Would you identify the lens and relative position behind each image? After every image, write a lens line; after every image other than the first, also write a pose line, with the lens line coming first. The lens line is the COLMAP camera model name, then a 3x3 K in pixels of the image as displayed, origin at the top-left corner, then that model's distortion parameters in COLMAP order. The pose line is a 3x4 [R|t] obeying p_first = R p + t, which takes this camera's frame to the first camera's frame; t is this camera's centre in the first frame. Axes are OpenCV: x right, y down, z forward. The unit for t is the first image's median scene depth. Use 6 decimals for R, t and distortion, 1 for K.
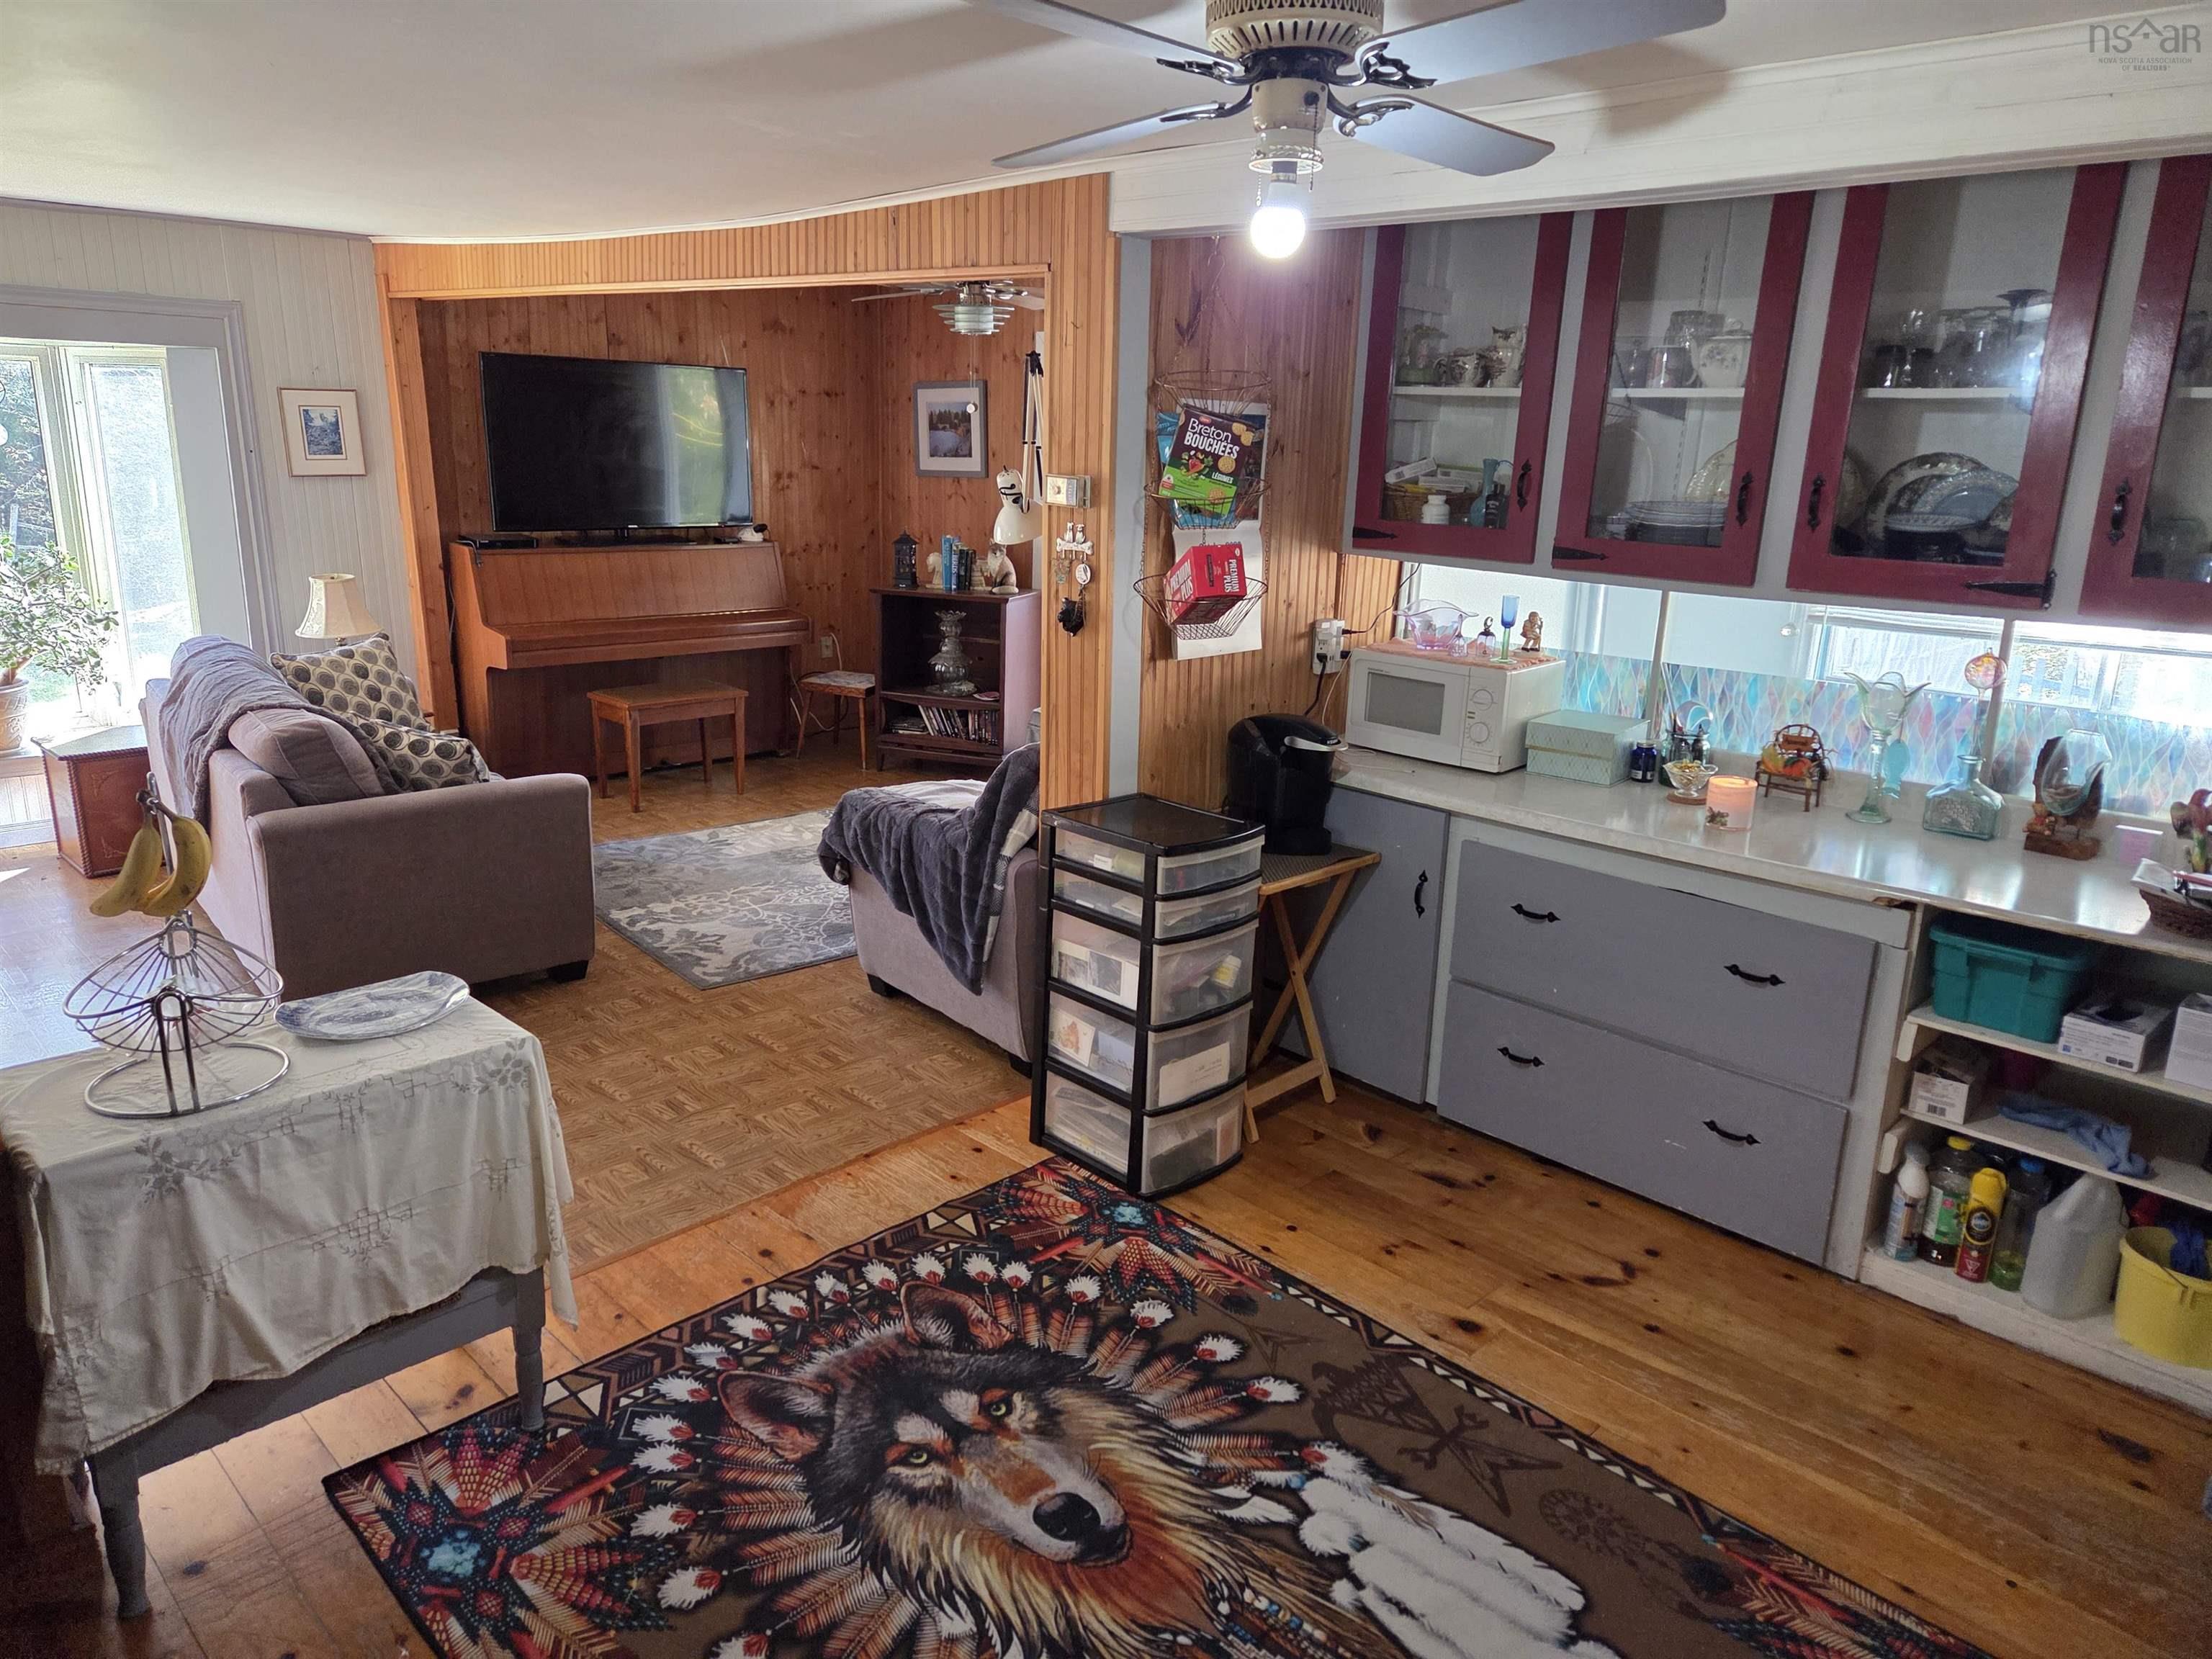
lens RADIAL K [[1472.0, 0, 1121.5], [0, 1472.0, 815.5], [0, 0, 1]] dist [0.070730, -0.051895]
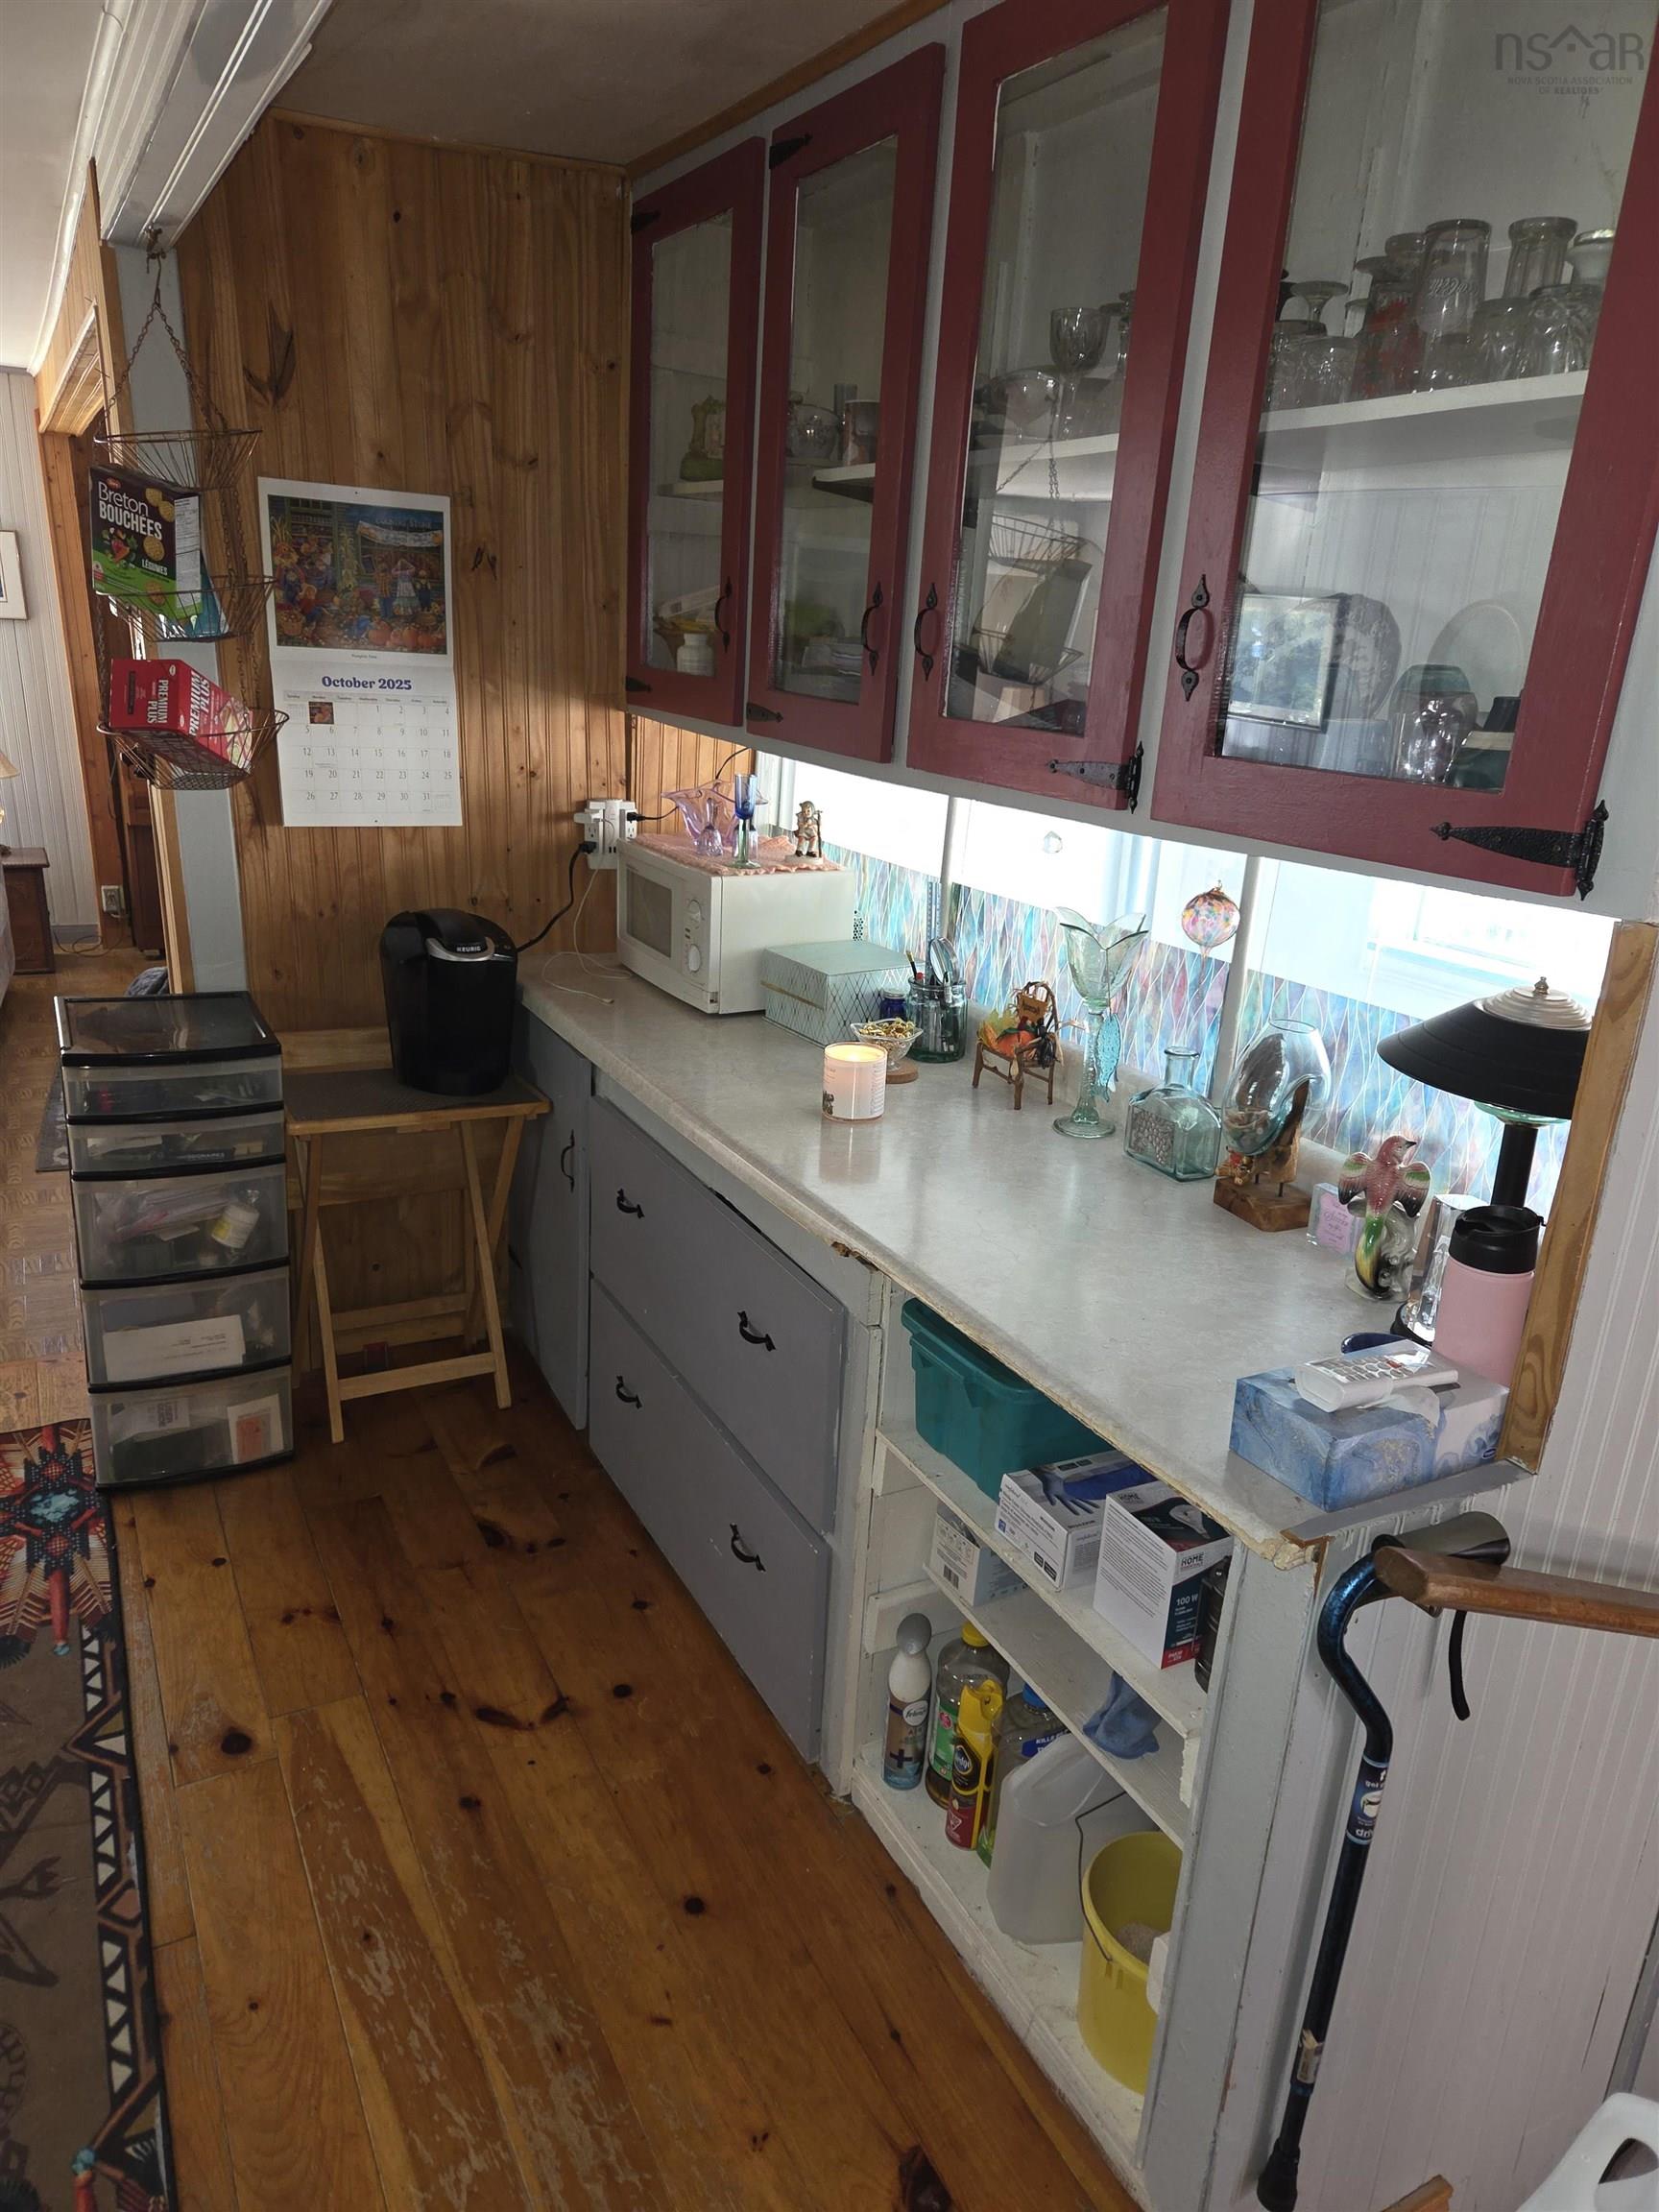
lens RADIAL K [[1472.0, 0, 834.7], [0, 1472.0, 1128.1], [0, 0, 1]] dist [0.070730, -0.051895]
pose [[0.952229, 0.119080, -0.281211, 0.381375], [-0.102736, 0.992083, 0.072222, -0.022768], [0.287585, -0.039881, 0.956924, 0.217964]]
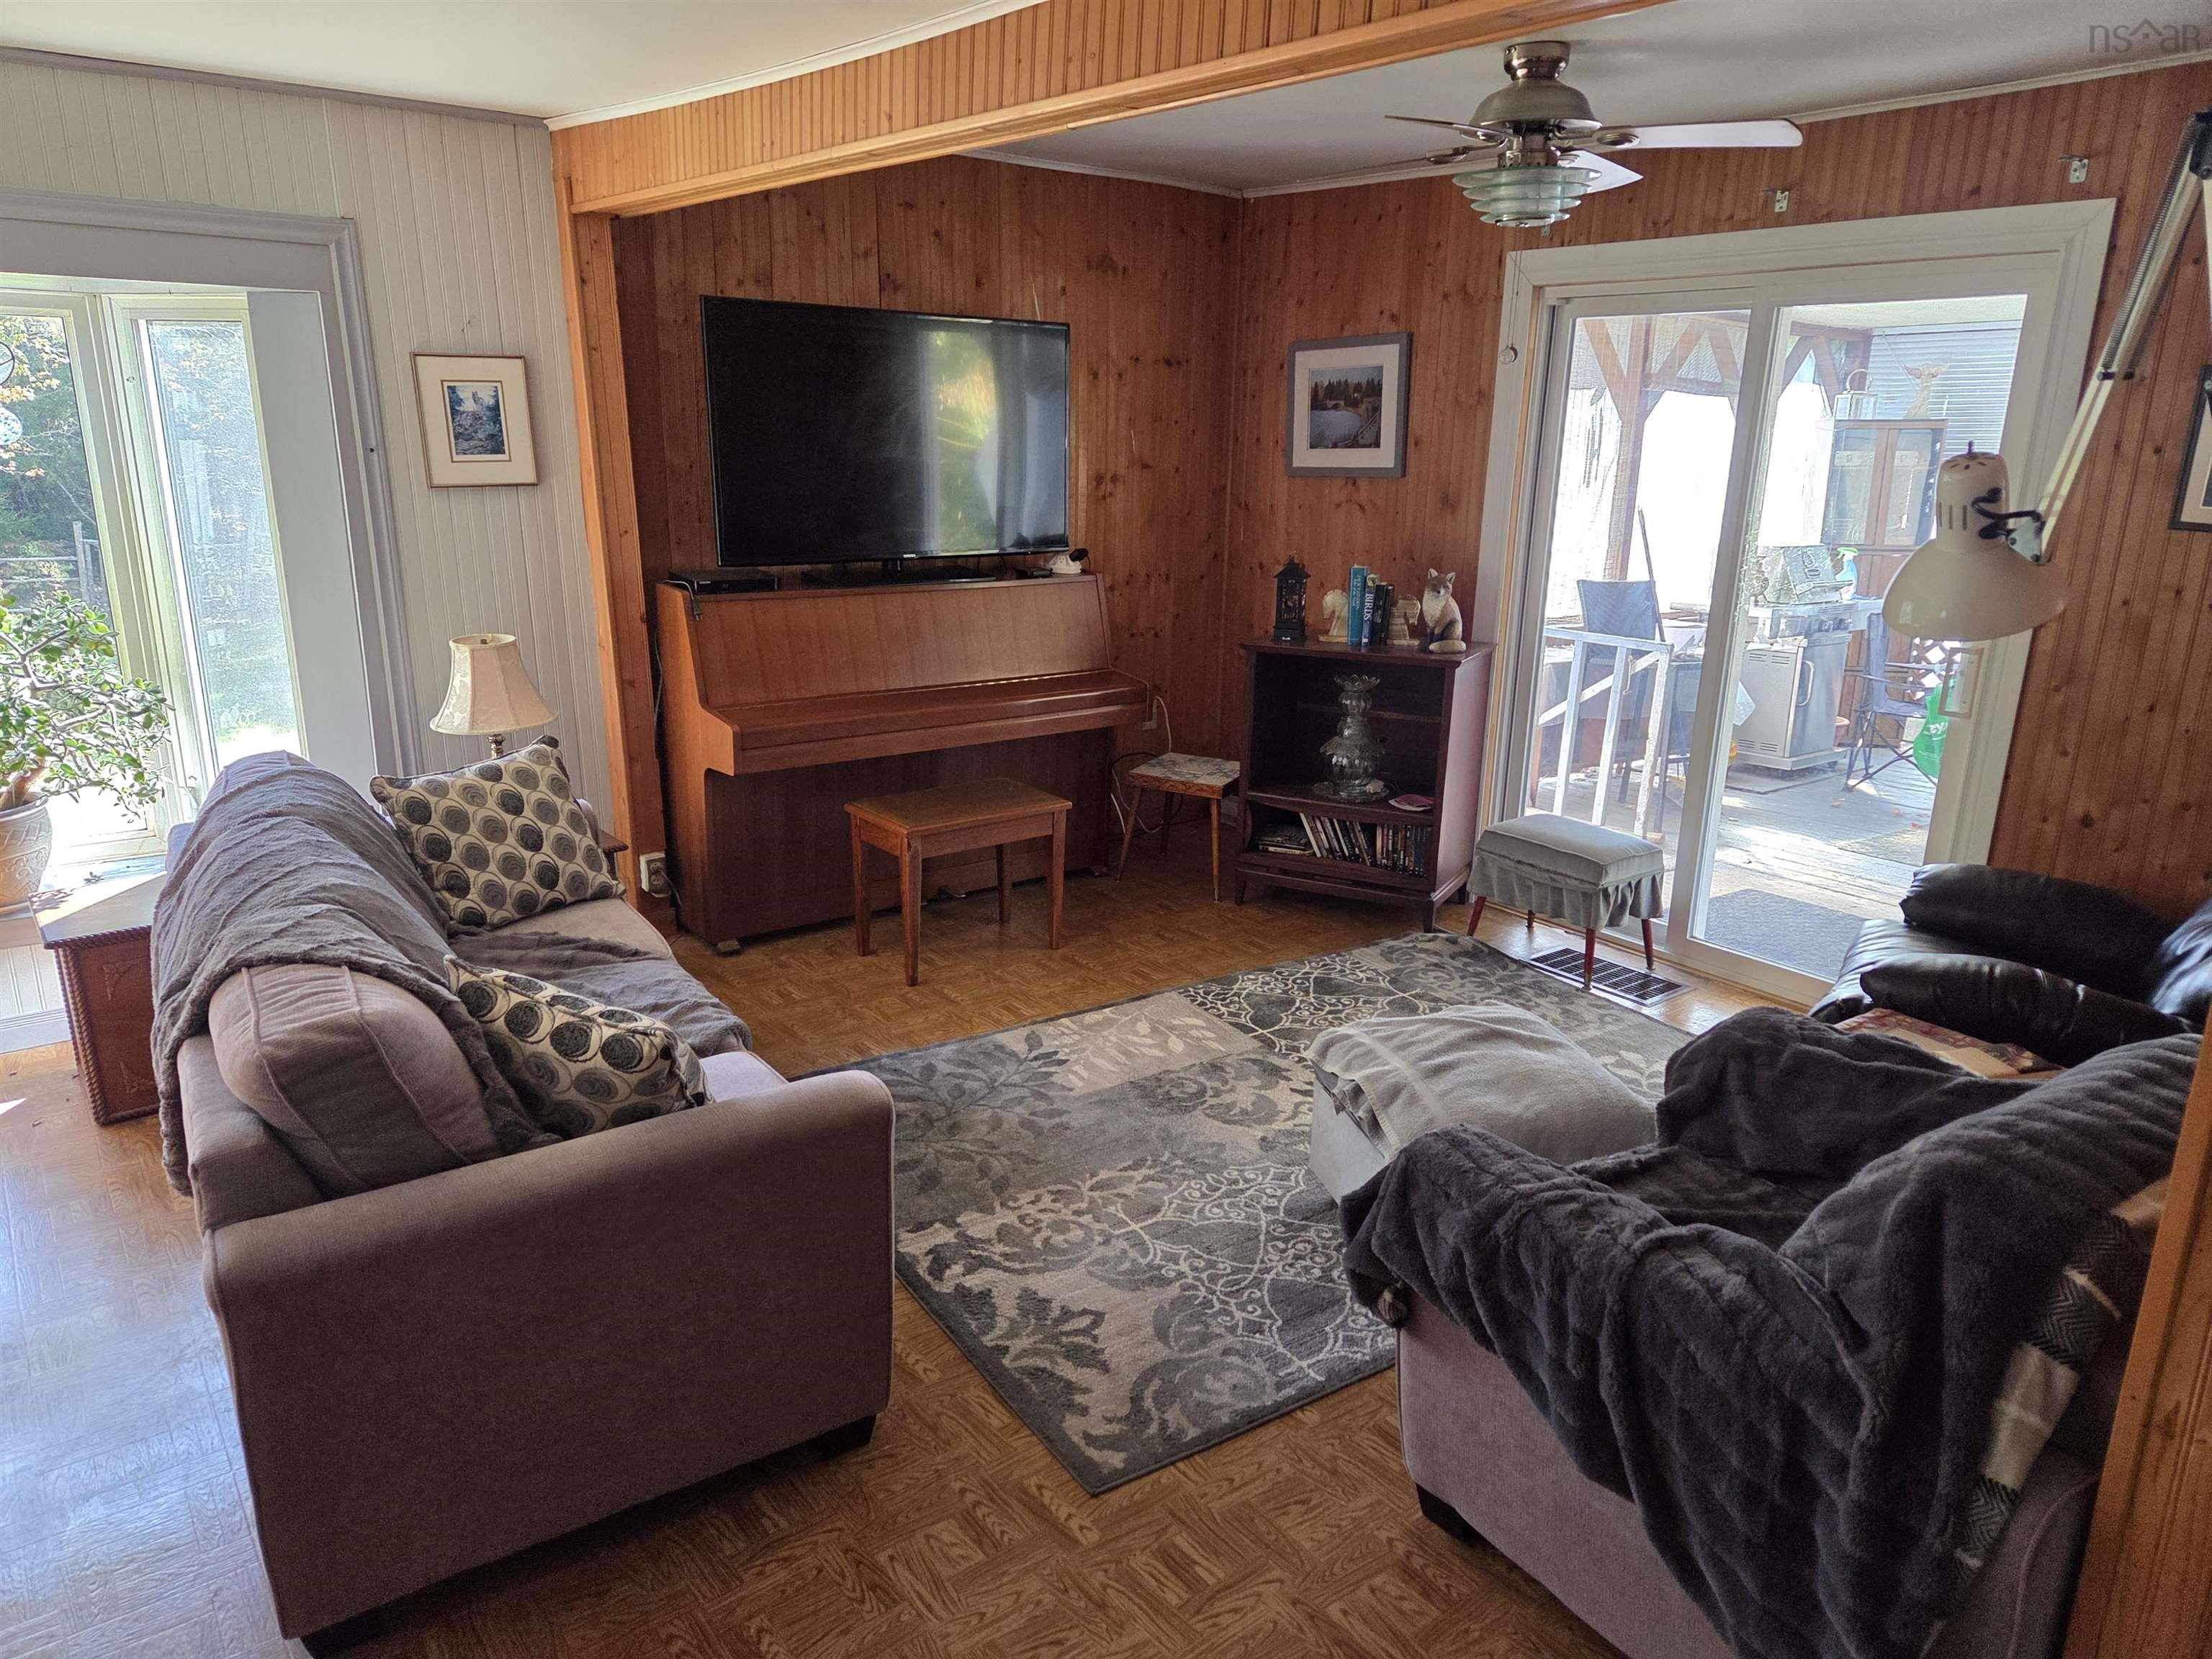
lens RADIAL K [[1472.0, 0, 1132.3], [0, 1472.0, 843.8], [0, 0, 1]] dist [0.070730, -0.051895]
pose [[0.992500, 0.022494, -0.120159, -0.182012], [-0.020278, 0.999602, 0.019631, -0.098648], [0.120552, -0.017047, 0.992561, 0.425773]]
